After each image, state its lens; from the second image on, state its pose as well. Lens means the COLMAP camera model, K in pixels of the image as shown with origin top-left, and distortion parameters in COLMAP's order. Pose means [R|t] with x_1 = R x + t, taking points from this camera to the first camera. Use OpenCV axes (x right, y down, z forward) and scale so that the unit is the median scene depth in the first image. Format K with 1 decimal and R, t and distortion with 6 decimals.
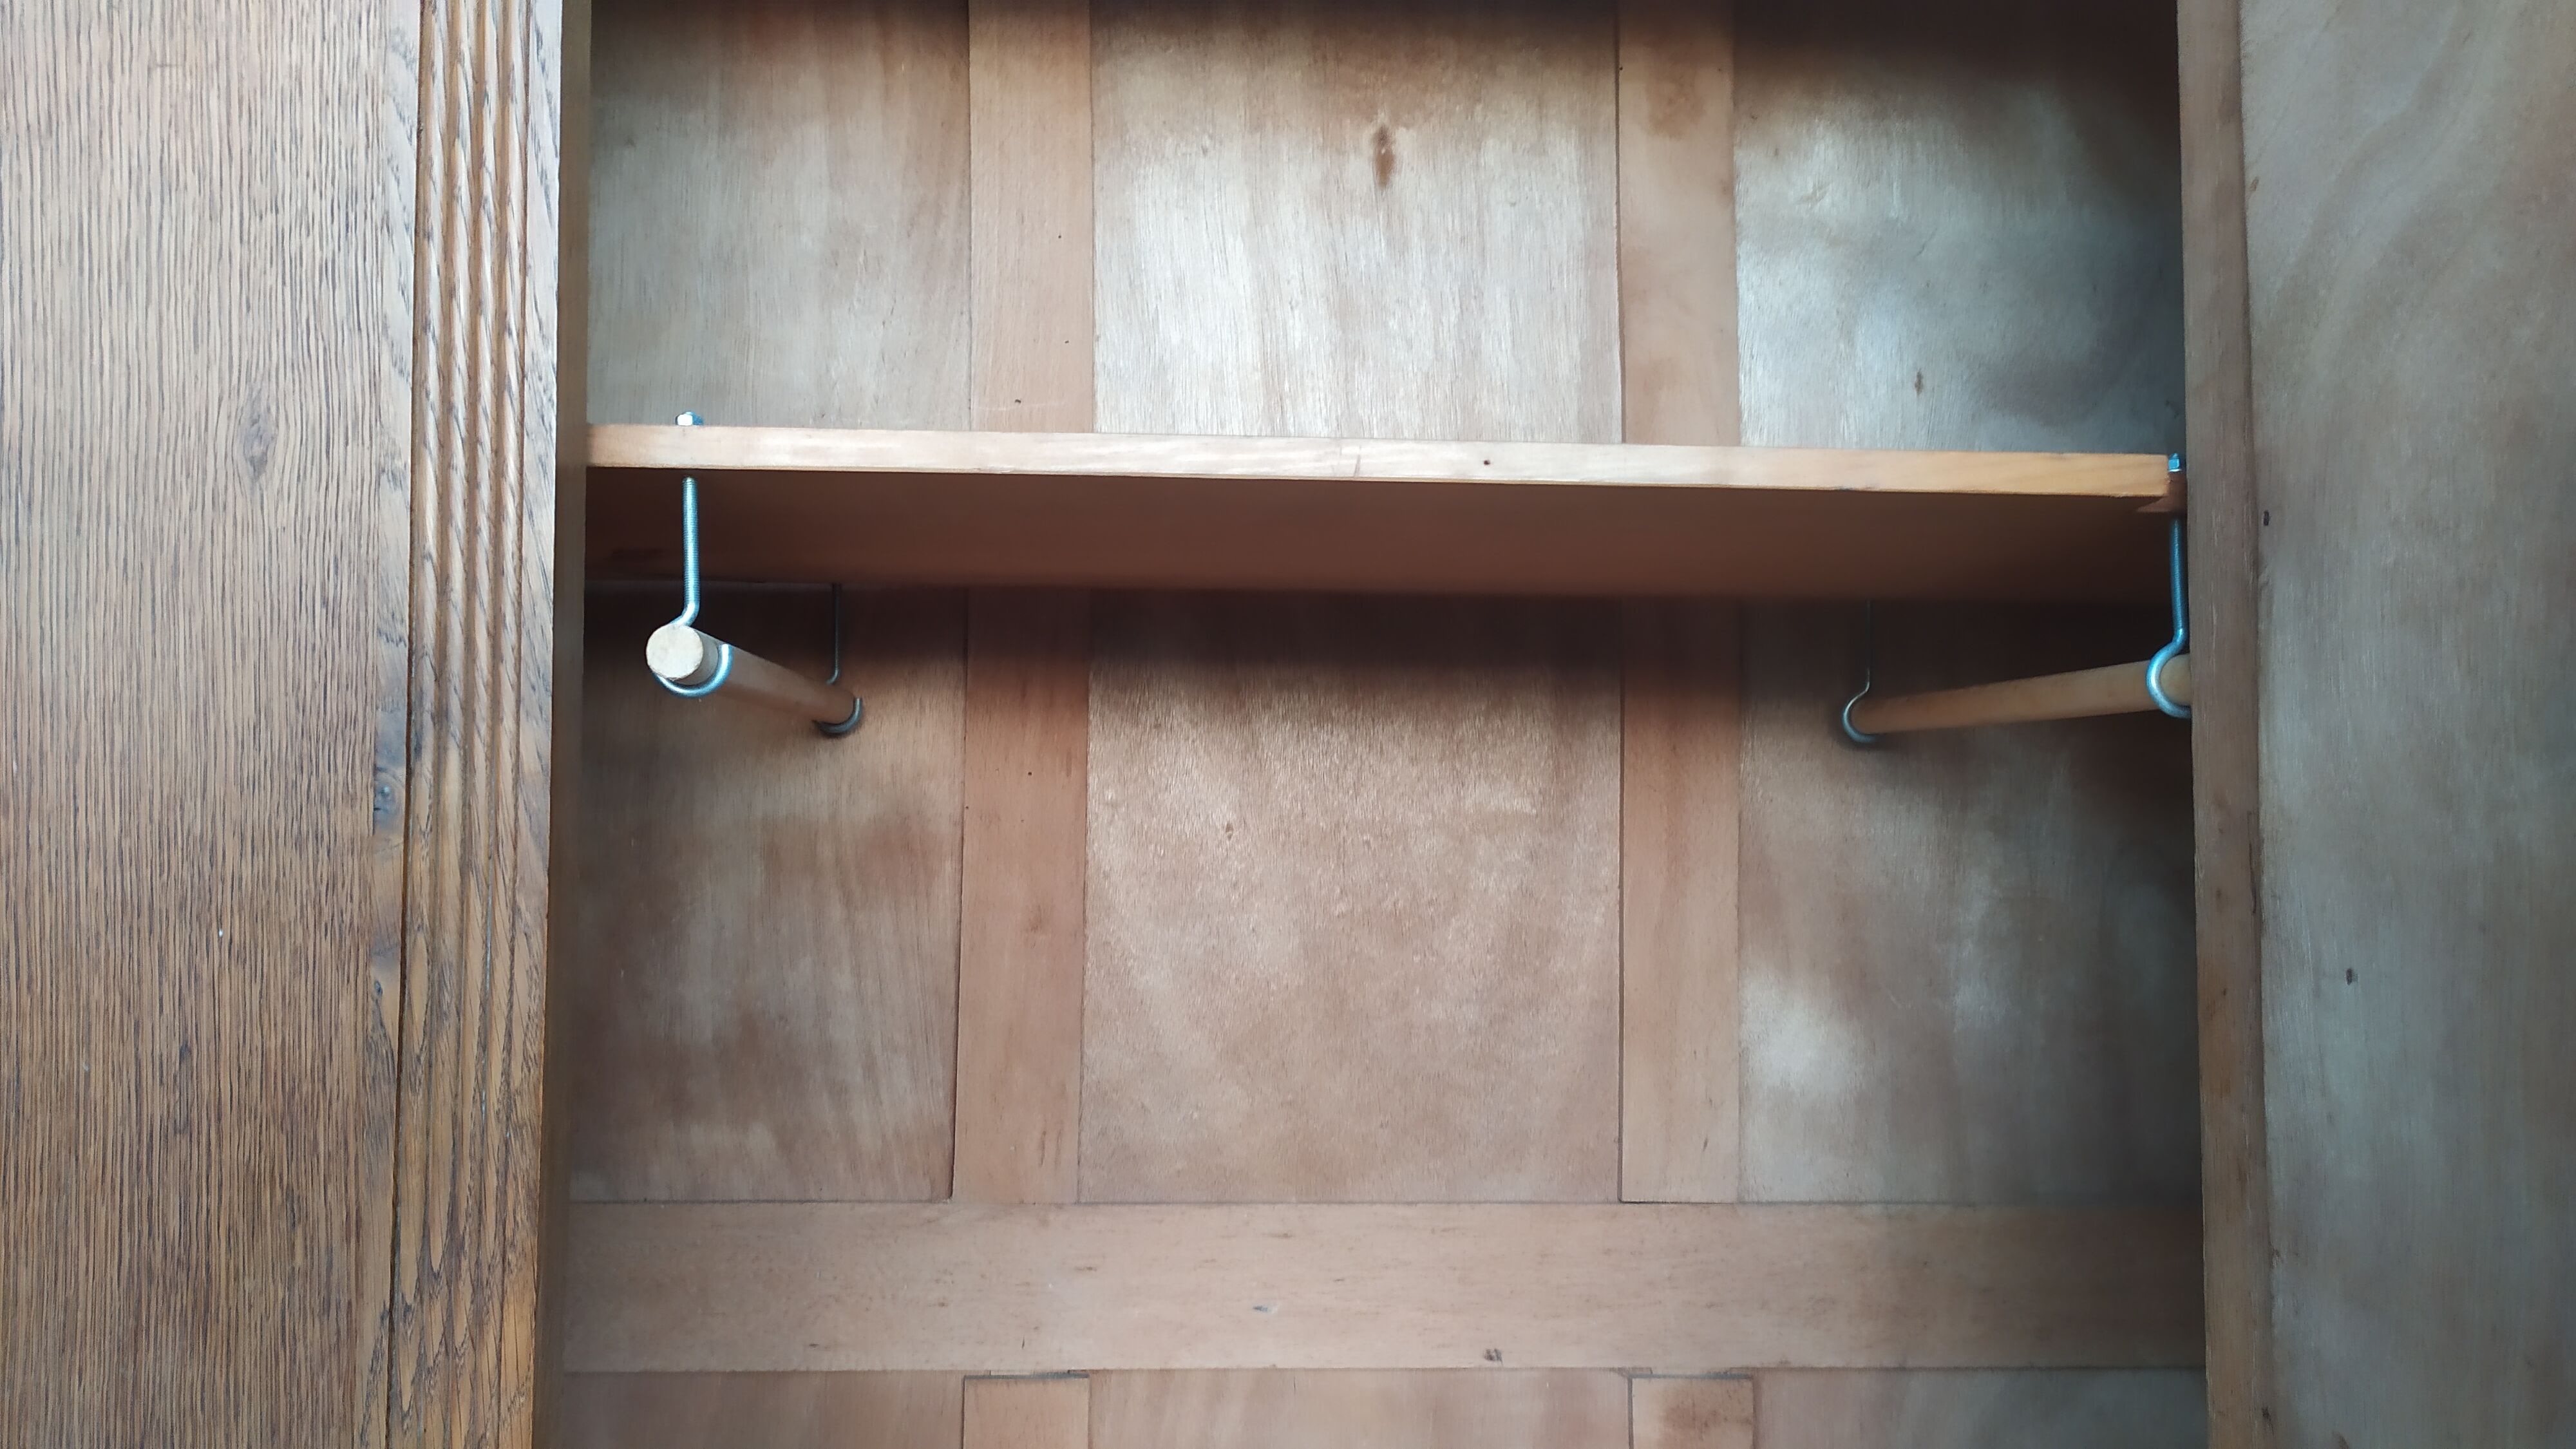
lens RADIAL K [[1967.2, 0, 1285.0], [0, 1967.2, 709.5], [0, 0, 1]] dist [0.041552, -0.019516]
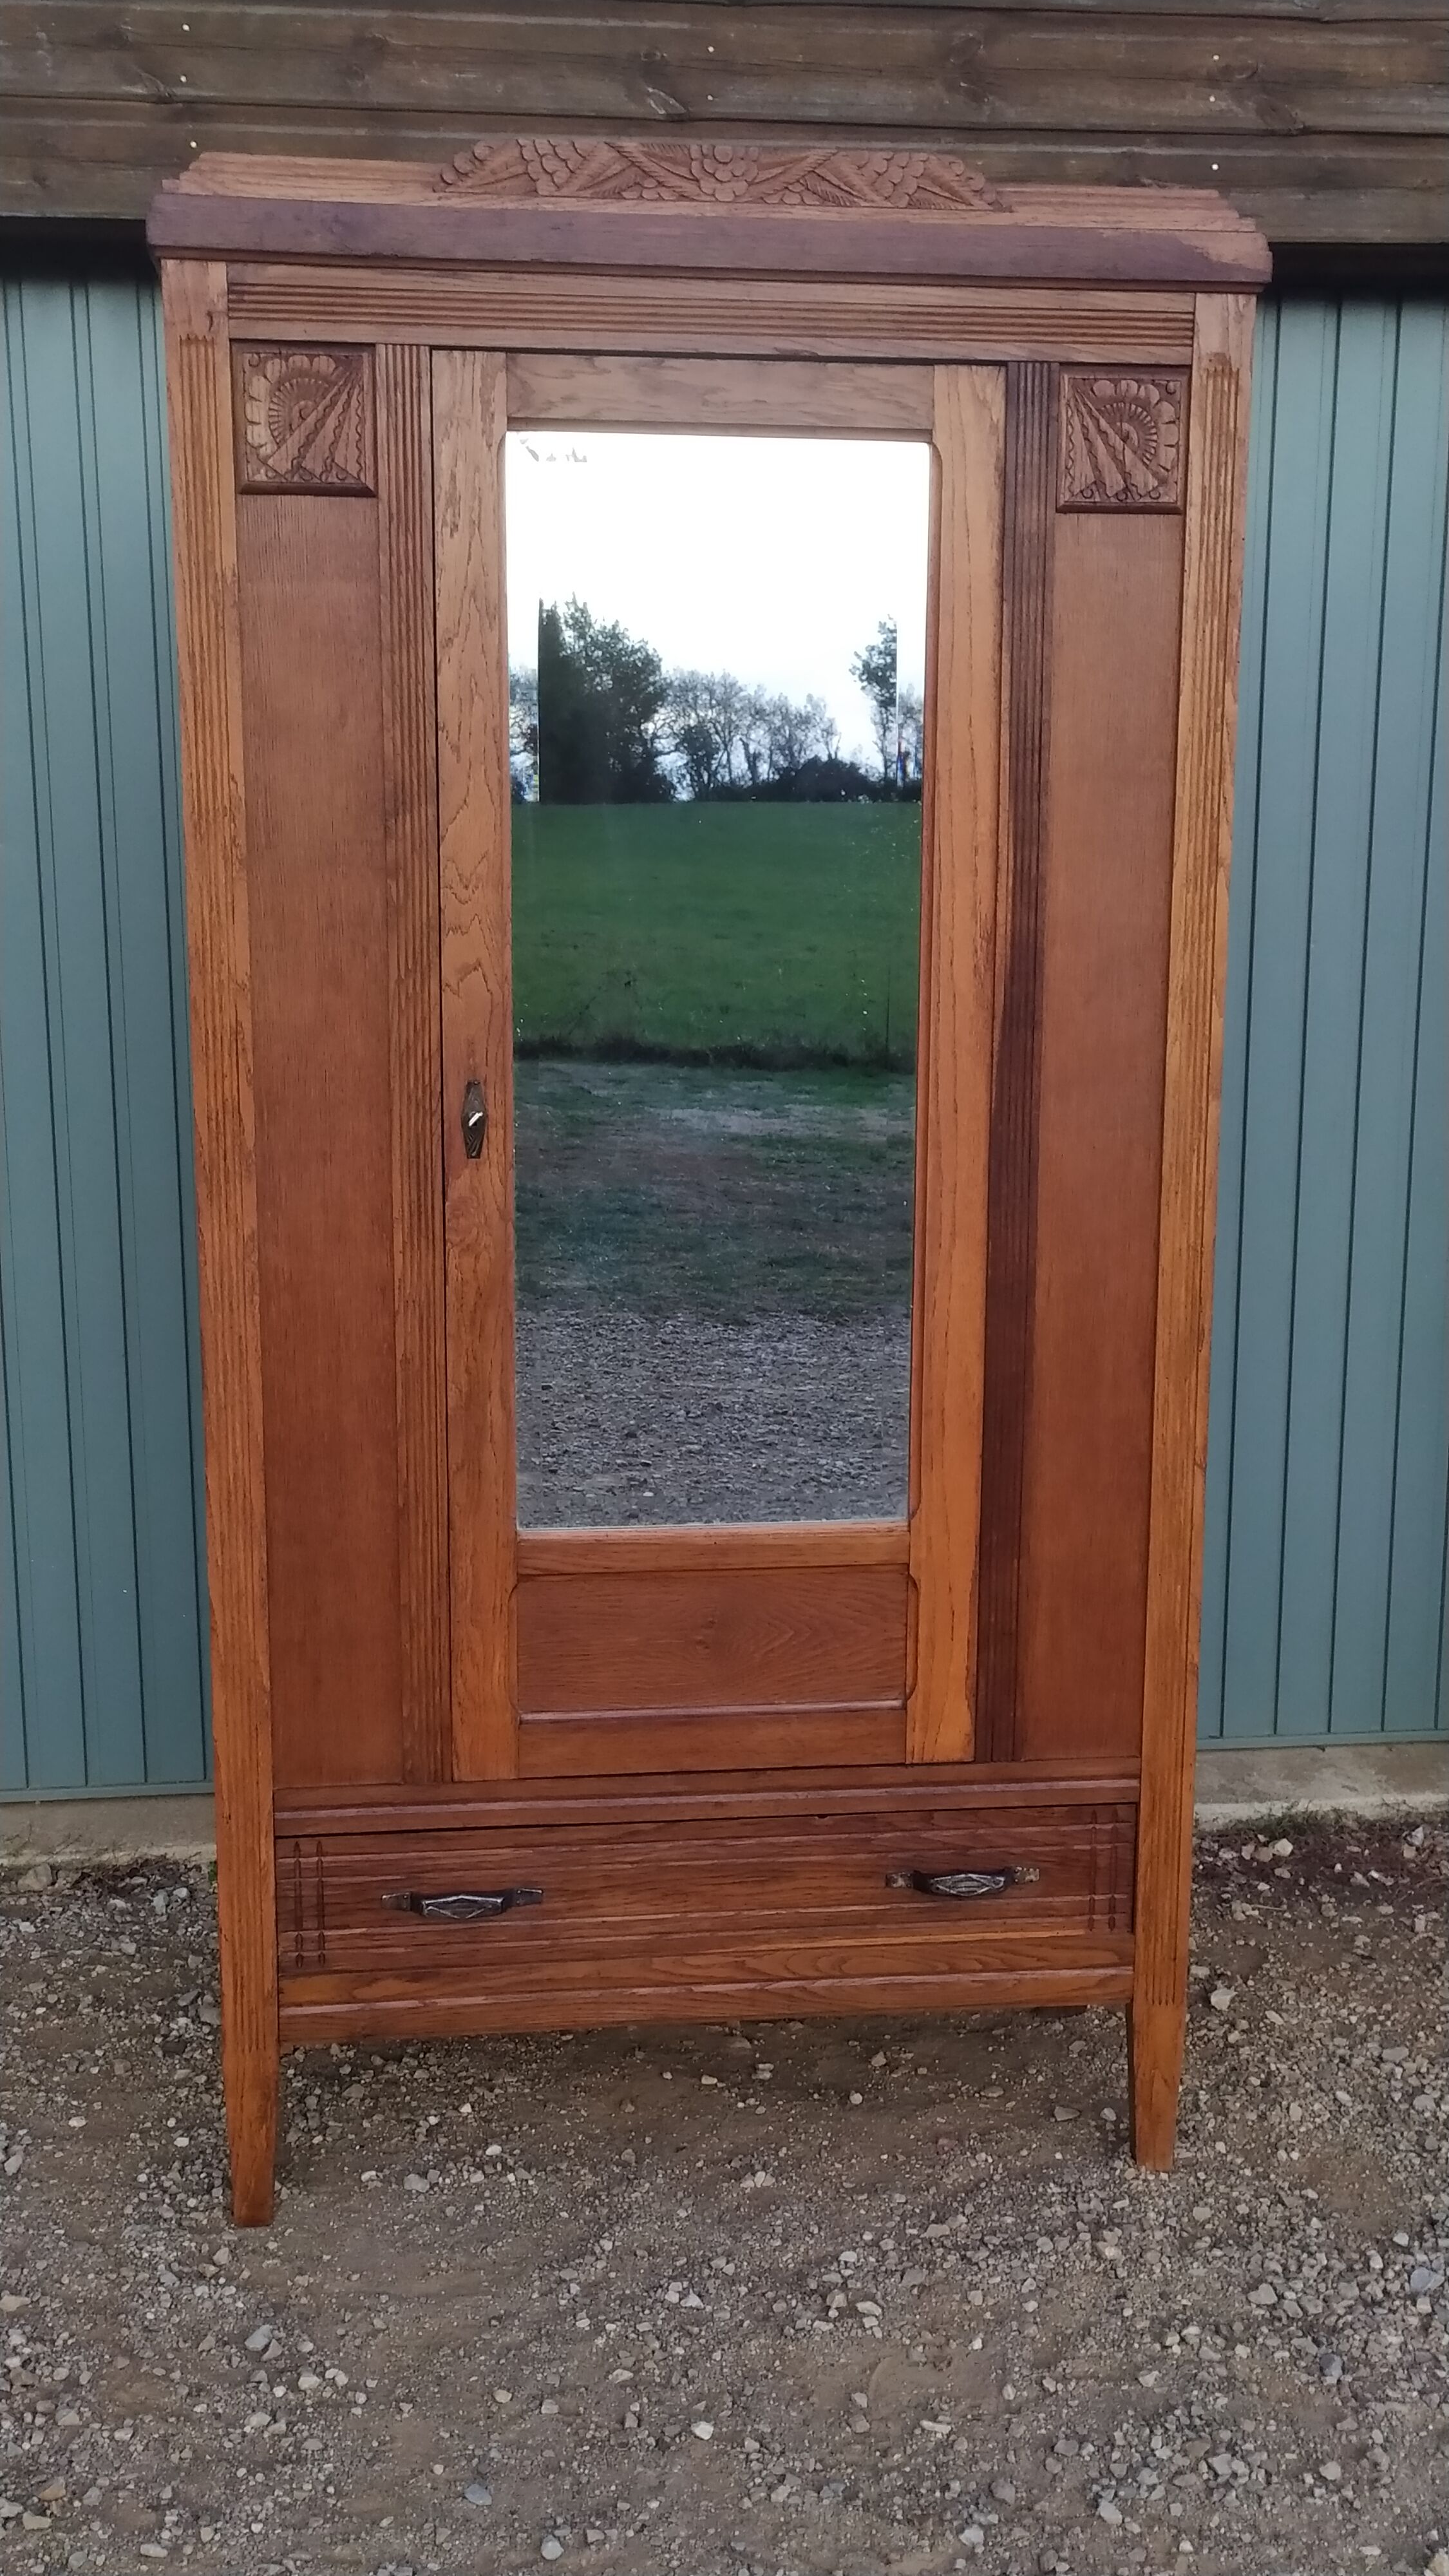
lens RADIAL K [[2653.3, 0, 720.7], [0, 2653.3, 1283.0], [0, 0, 1]] dist [0.074972, 0.000000]
pose [[0.997541, -0.013083, 0.068849, -0.192883], [-0.002416, 0.975416, 0.220358, -0.177622], [-0.070040, -0.219982, 0.972986, -3.192355]]
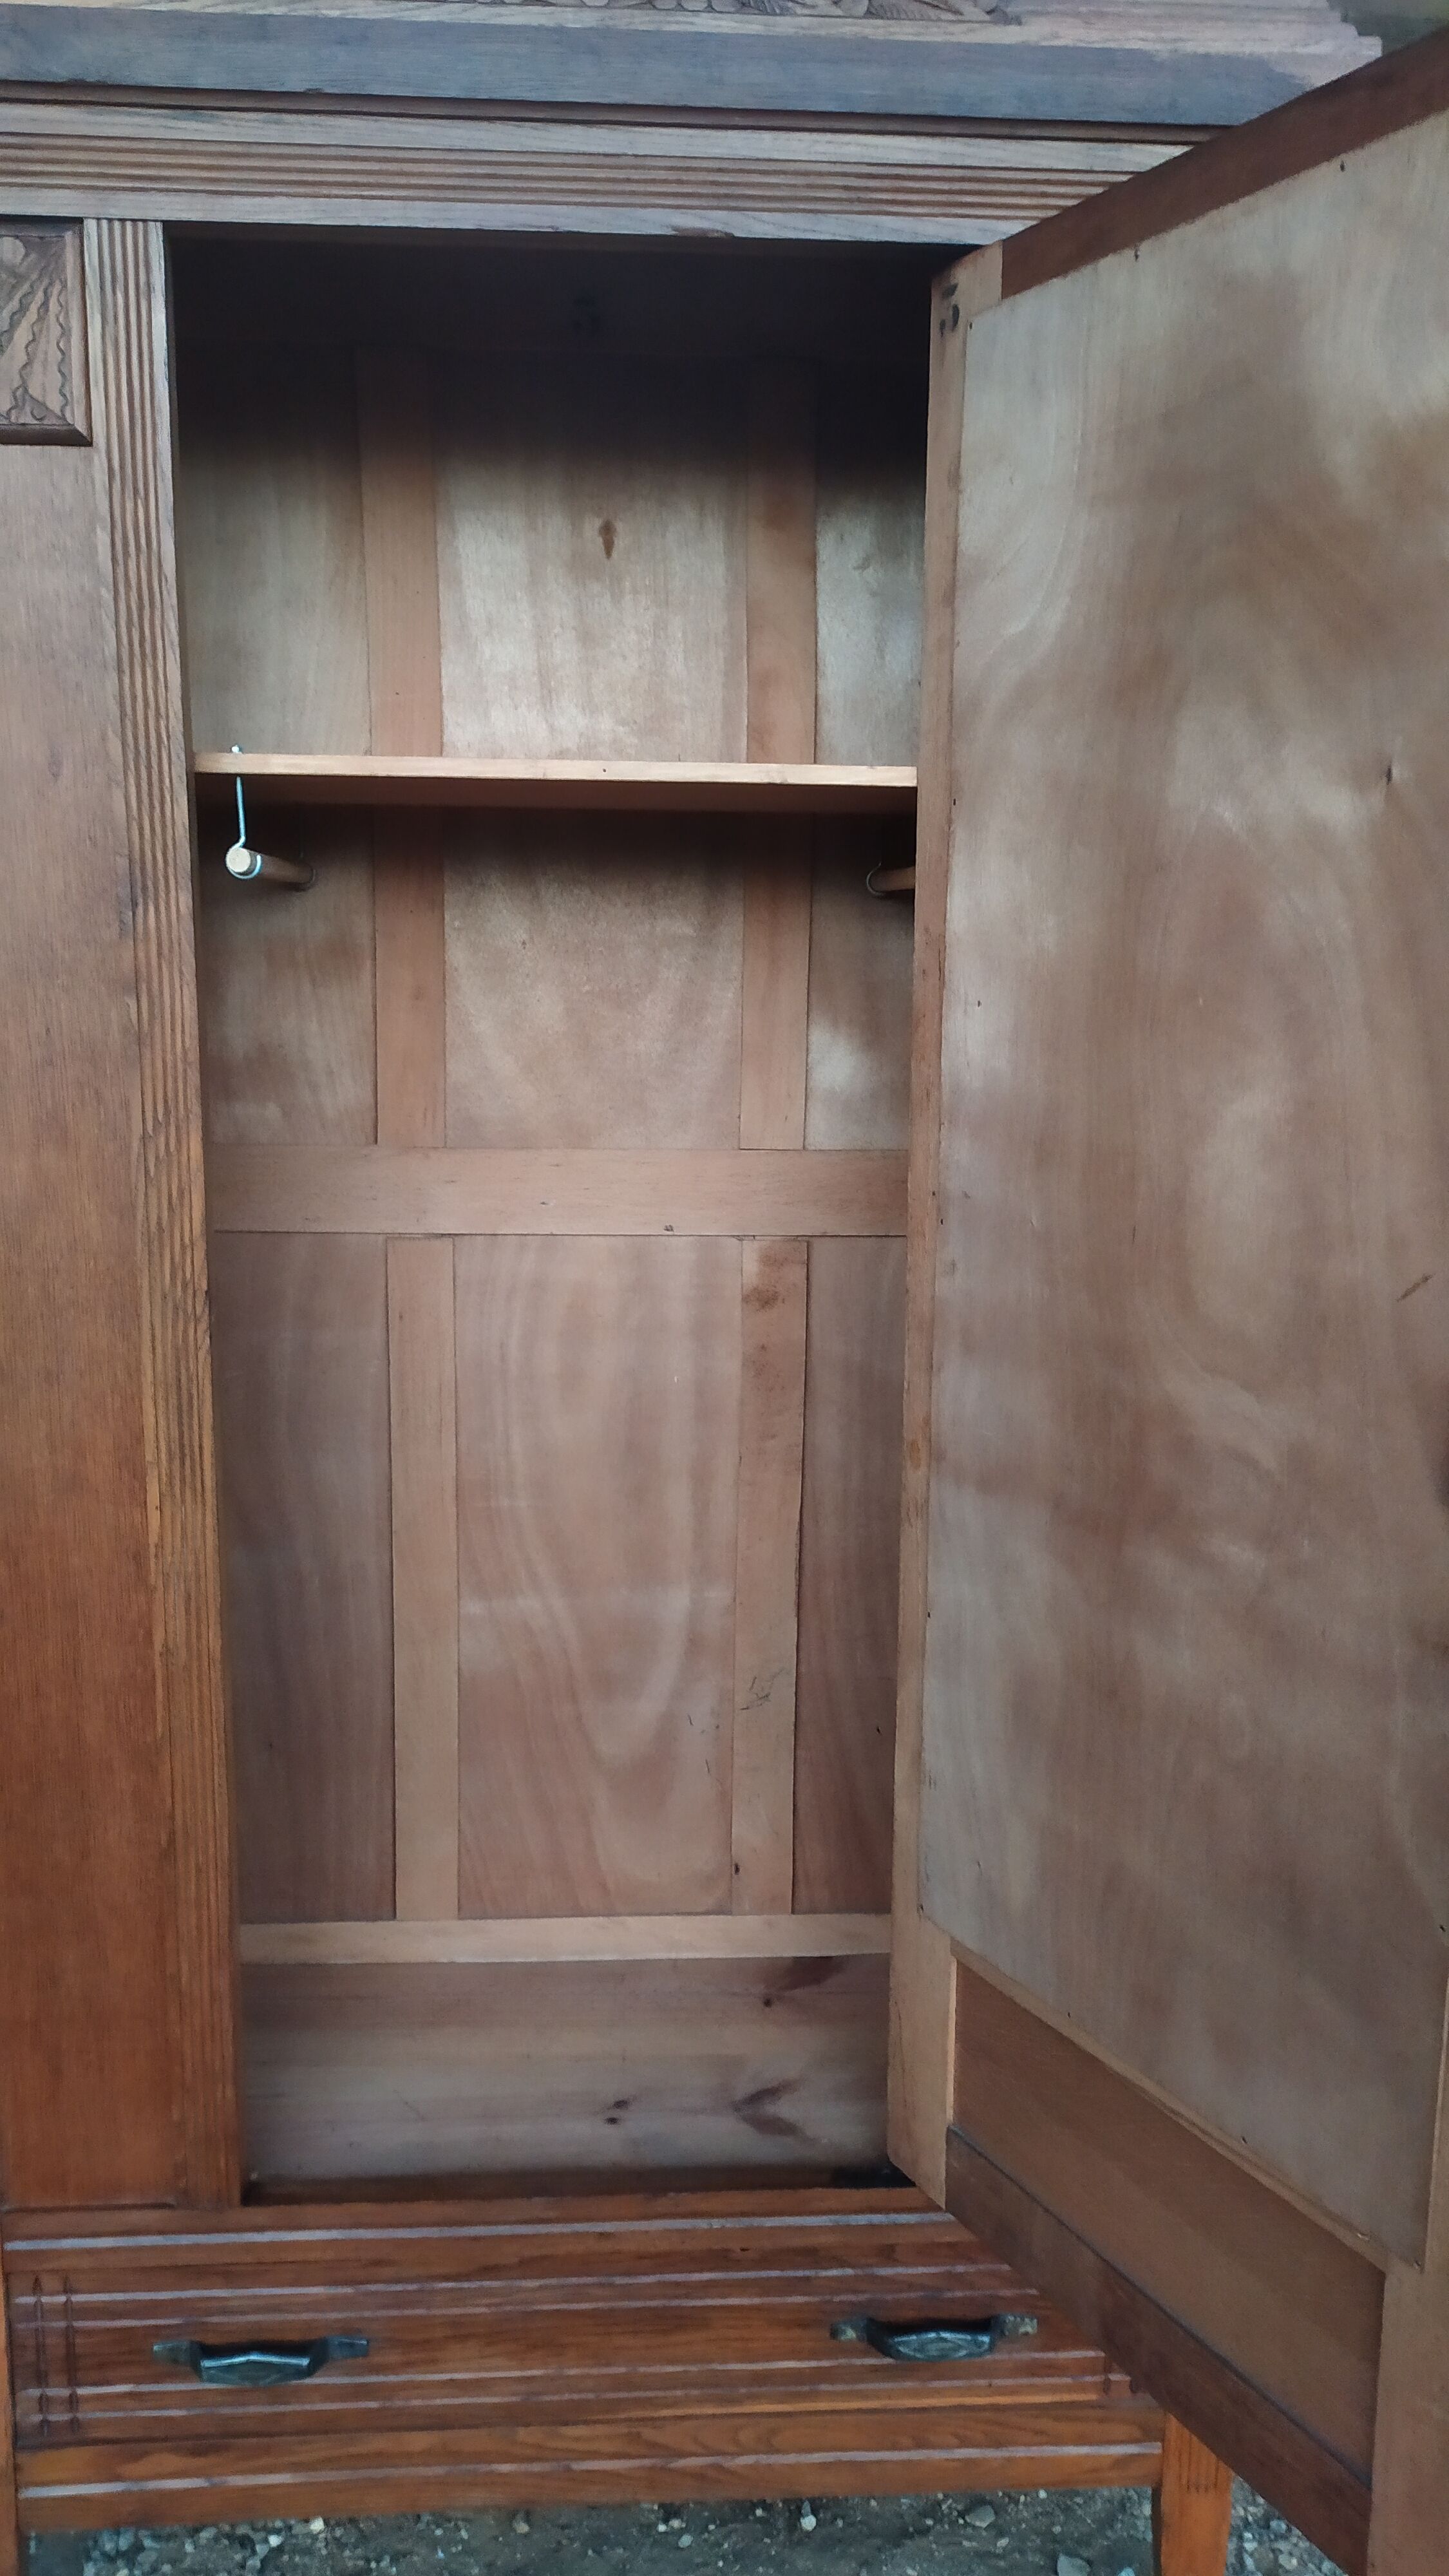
lens RADIAL K [[1967.2, 0, 733.4], [0, 1967.2, 1284.0], [0, 0, 1]] dist [0.041552, -0.019516]
pose [[0.999979, 0.002634, 0.005993, 0.232343], [-0.003911, 0.974535, 0.224203, -0.061616], [-0.005250, -0.224221, 0.974524, -1.248839]]
